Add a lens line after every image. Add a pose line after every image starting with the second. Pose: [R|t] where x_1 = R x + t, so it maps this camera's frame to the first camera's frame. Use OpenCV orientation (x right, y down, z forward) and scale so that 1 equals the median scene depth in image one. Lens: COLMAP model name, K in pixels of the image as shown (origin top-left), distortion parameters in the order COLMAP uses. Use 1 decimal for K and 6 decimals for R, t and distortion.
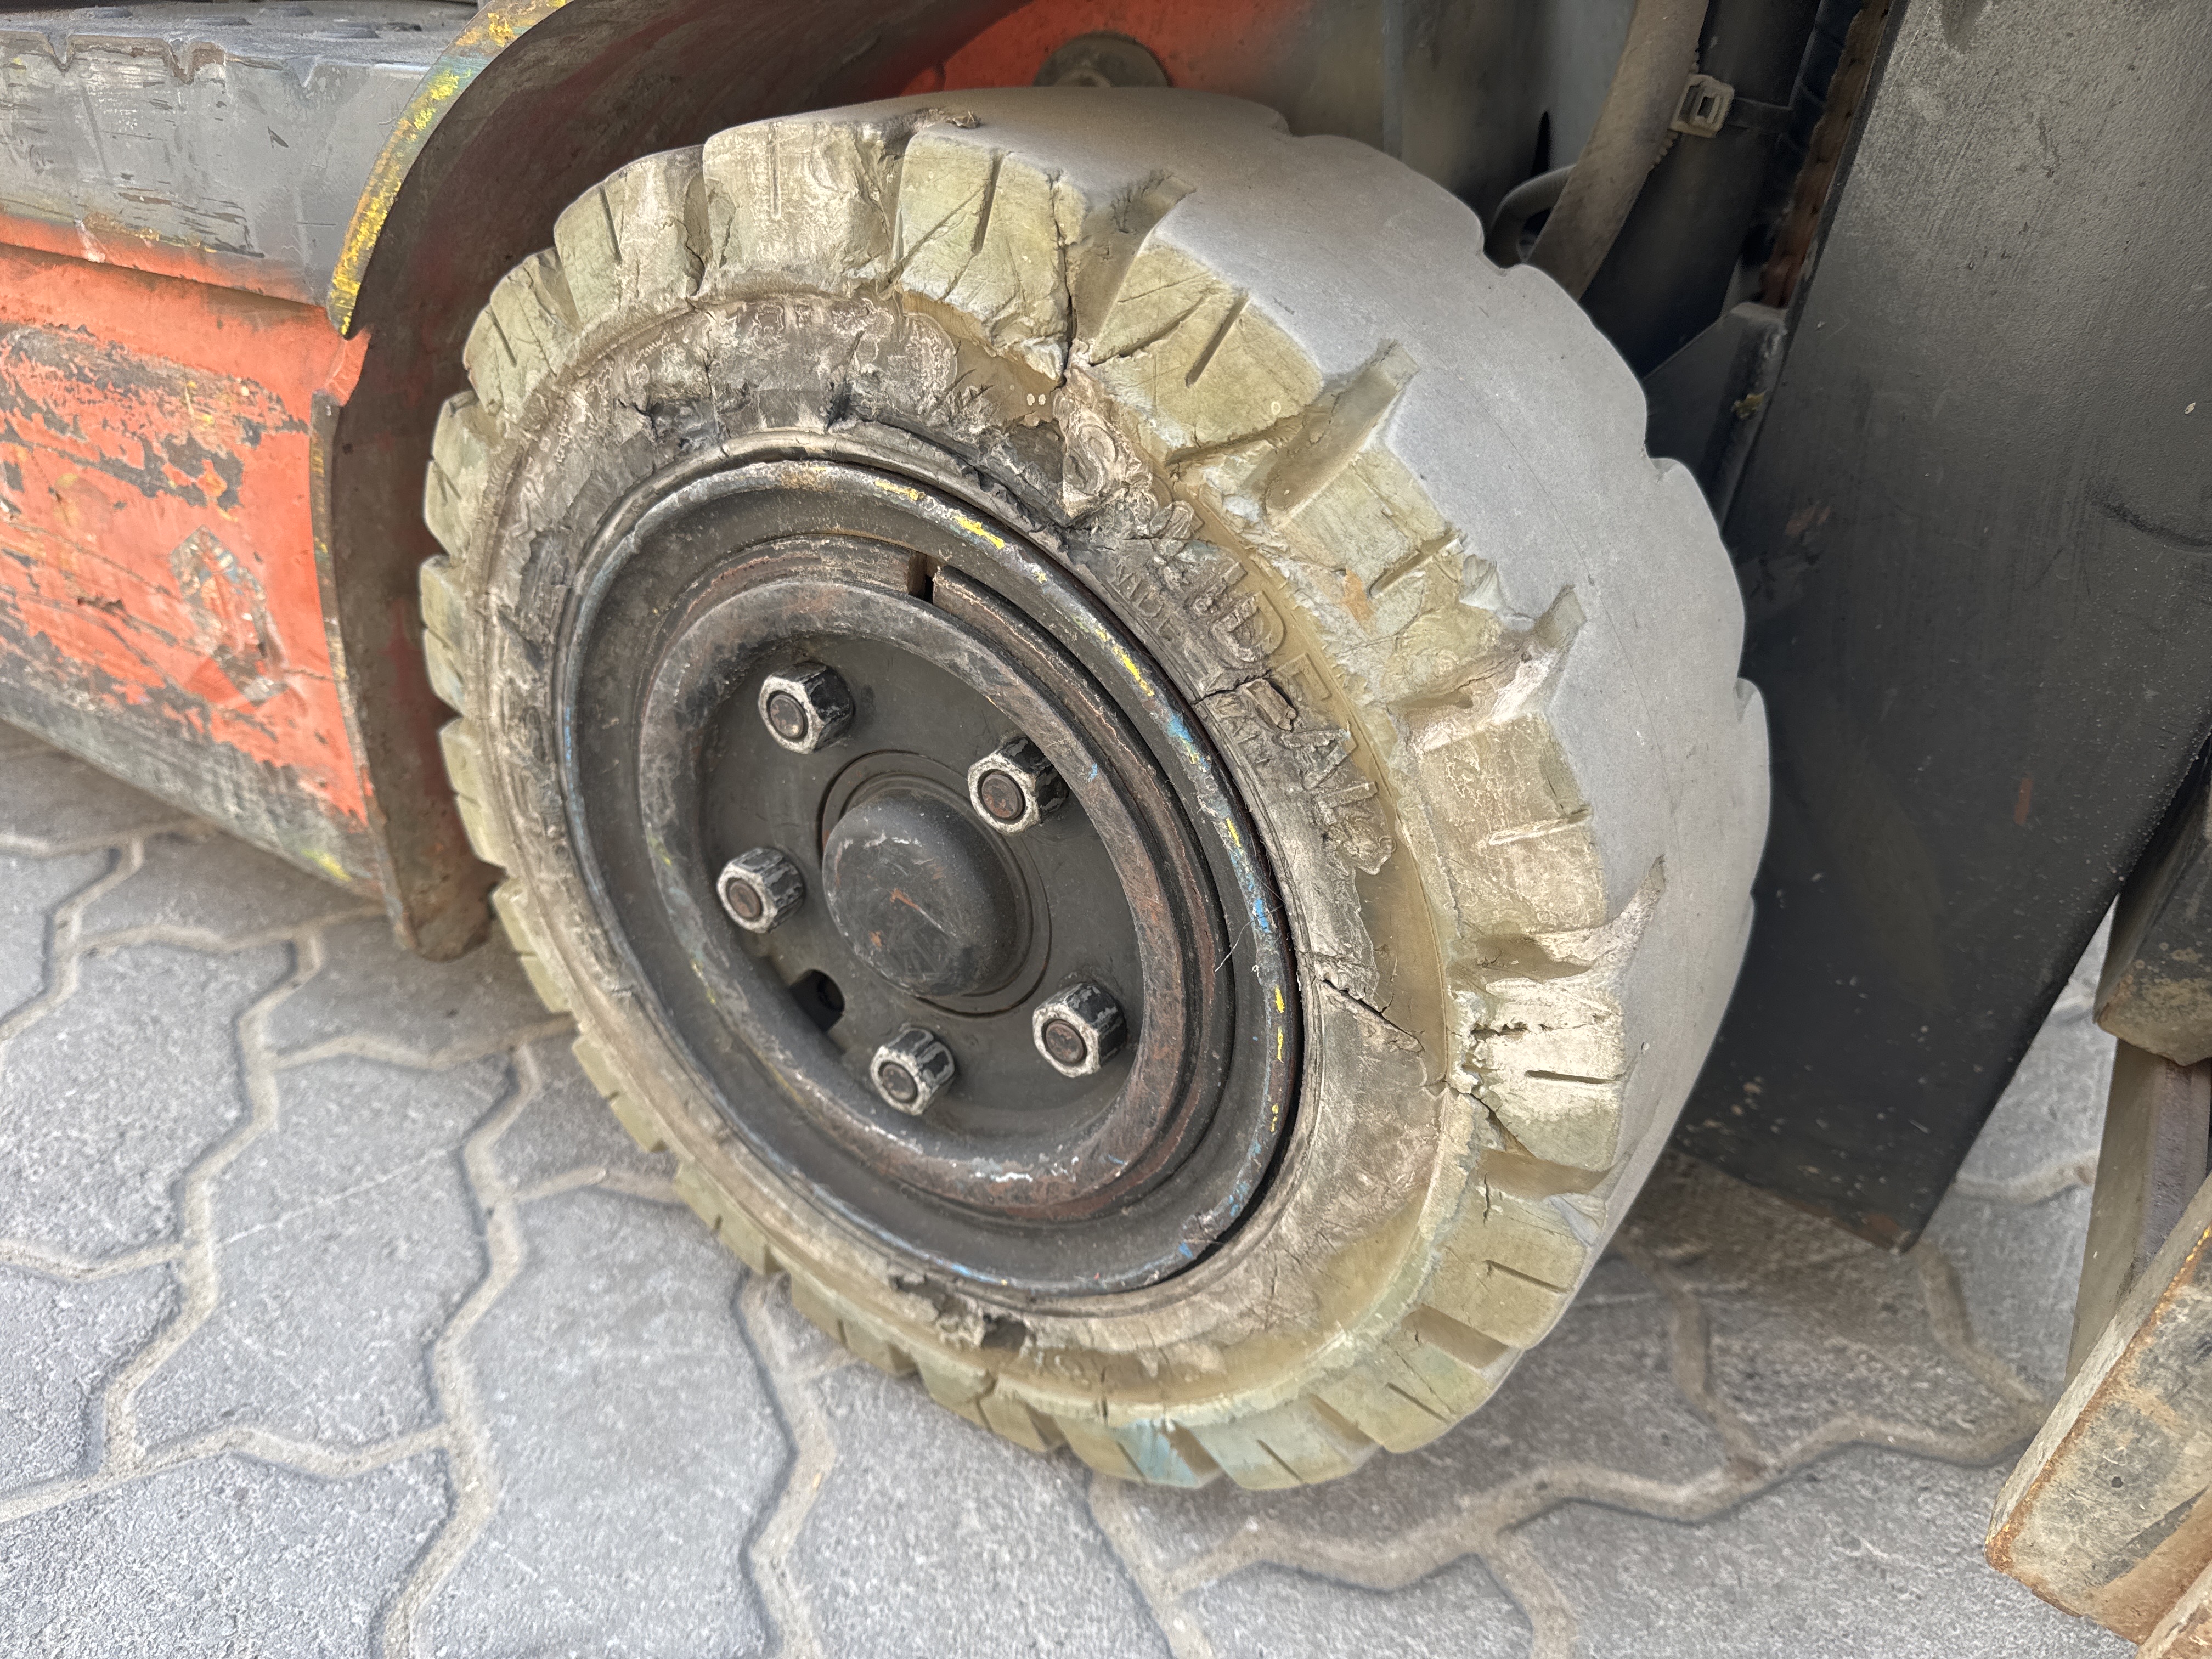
lens RADIAL K [[1560.8, 0, 1129.8], [0, 1560.8, 848.3], [0, 0, 1]] dist [0.057483, -0.077052]
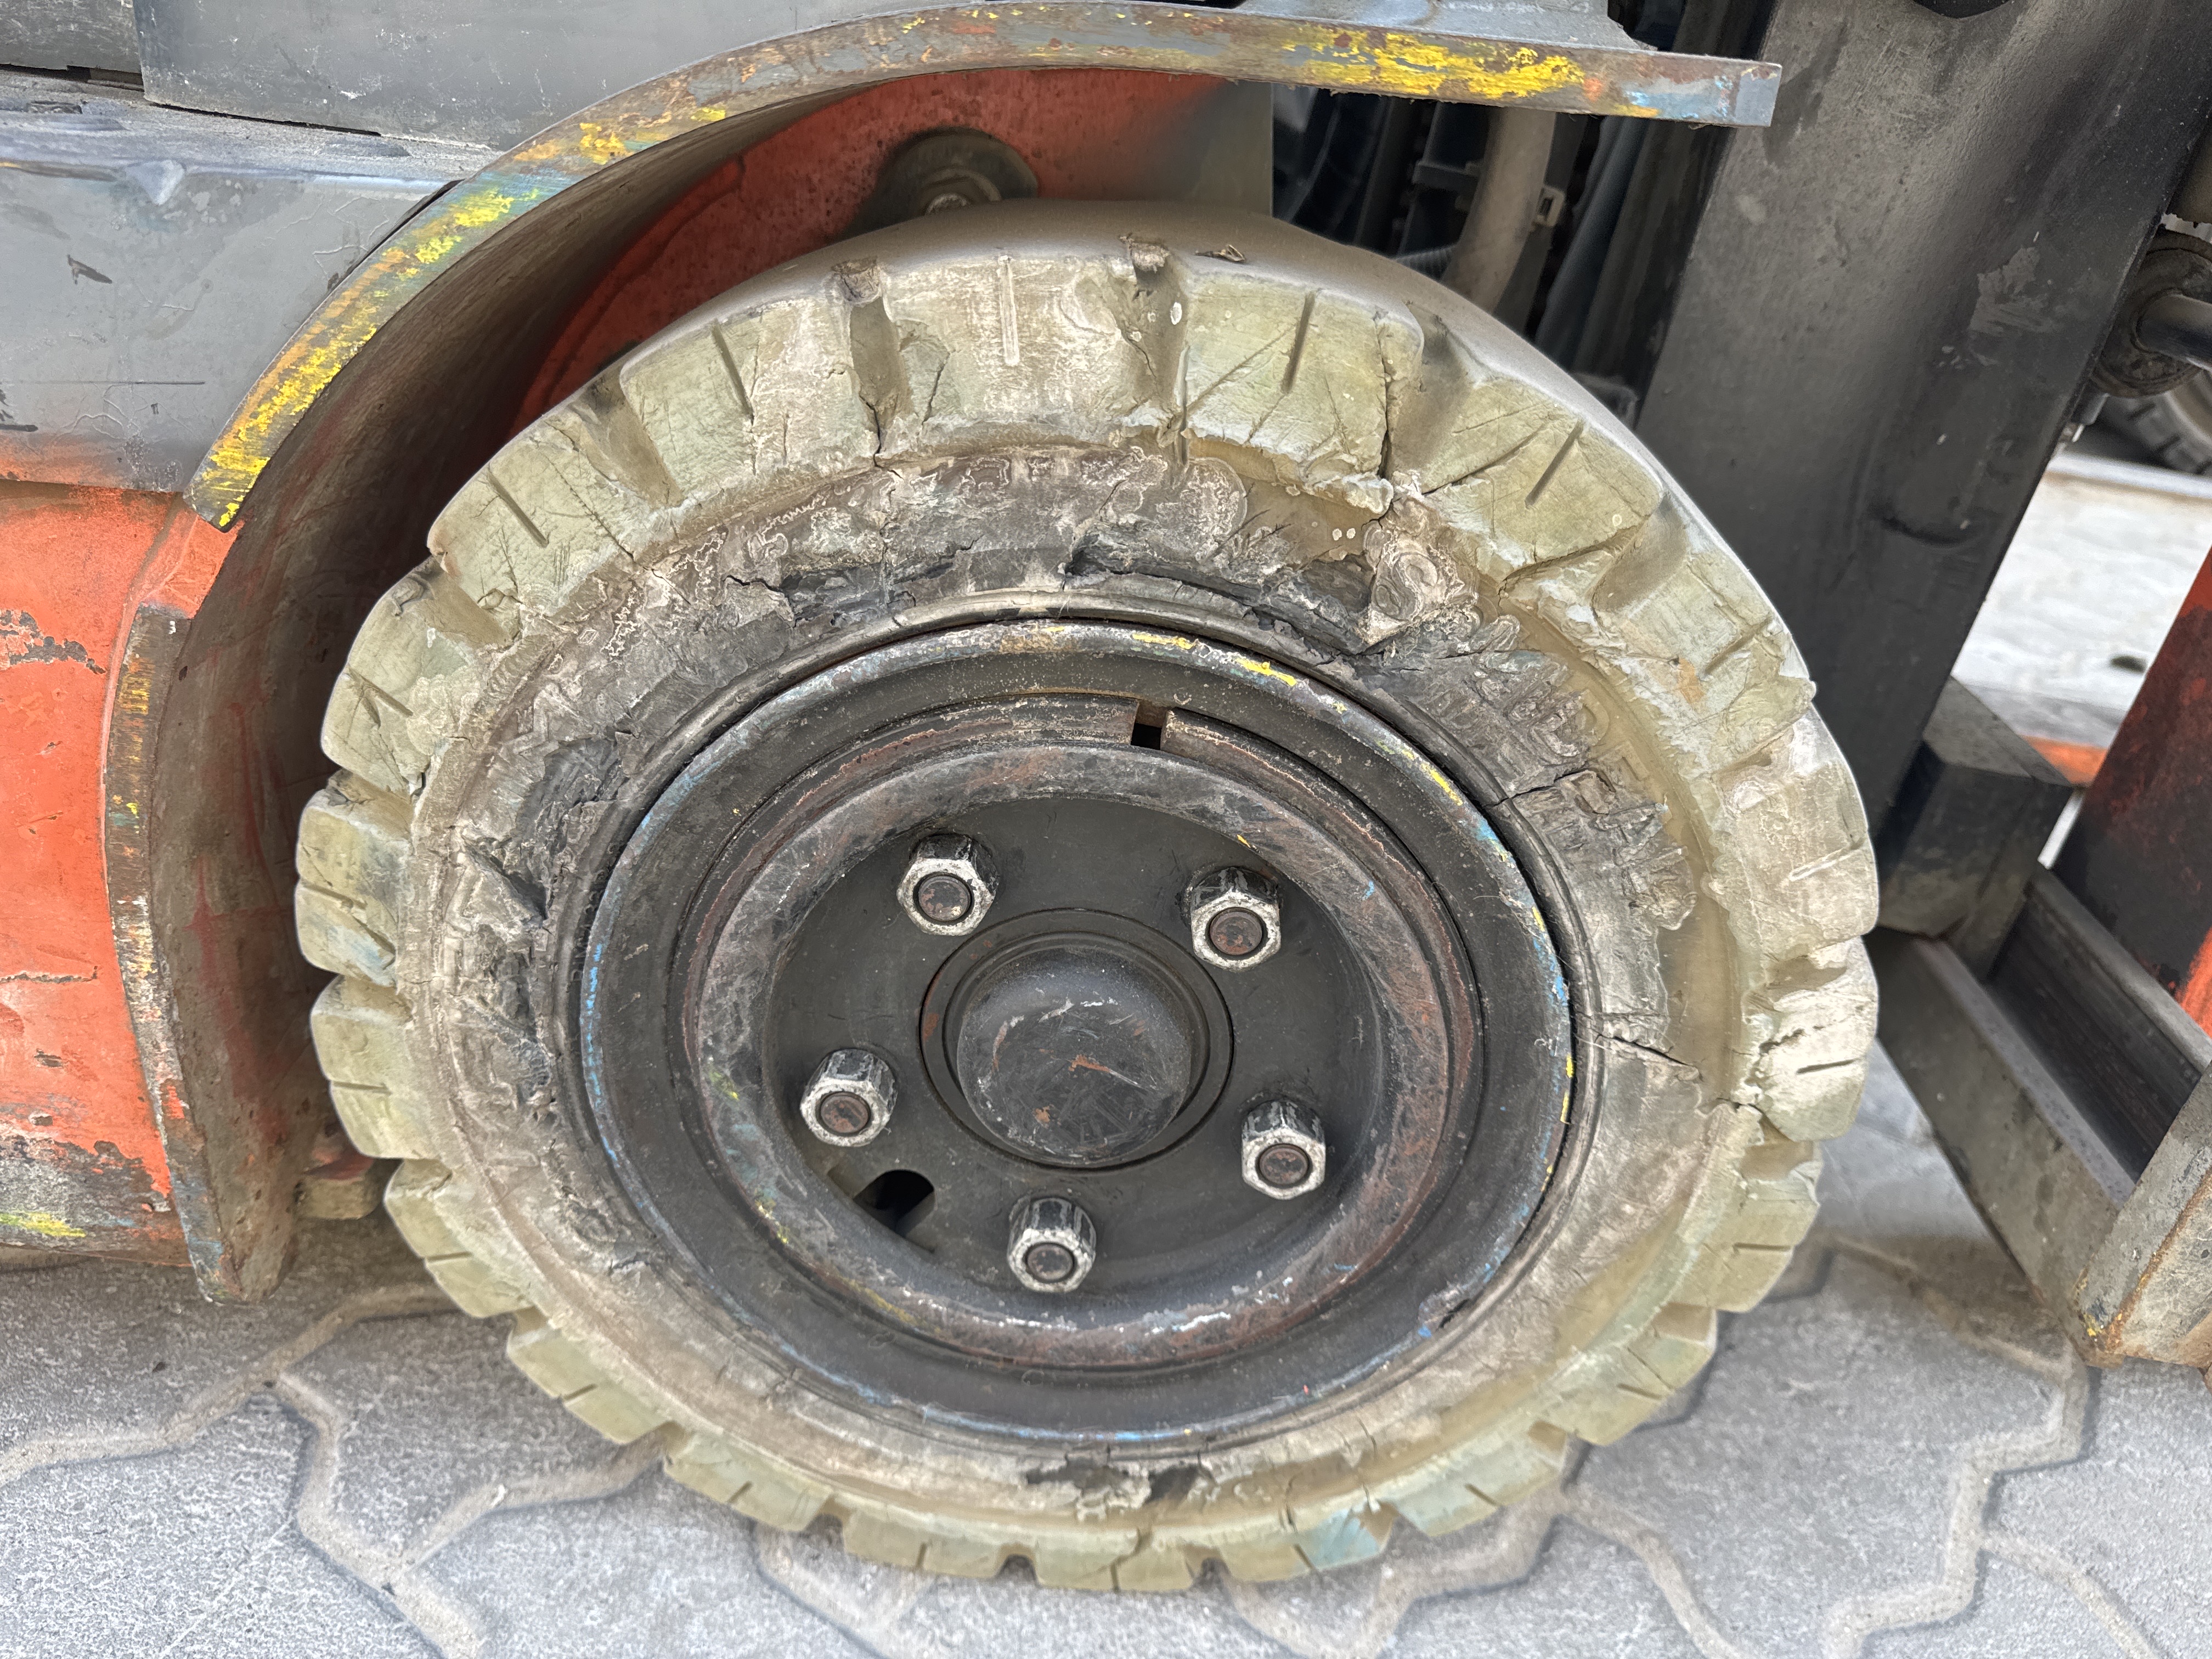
lens RADIAL K [[1560.8, 0, 1050.5], [0, 1560.8, 839.0], [0, 0, 1]] dist [0.057483, -0.077052]
pose [[0.870872, -0.193913, 0.451642, -0.600923], [0.202507, 0.978828, 0.029778, -0.141425], [-0.447854, 0.065528, 0.891702, 0.187494]]
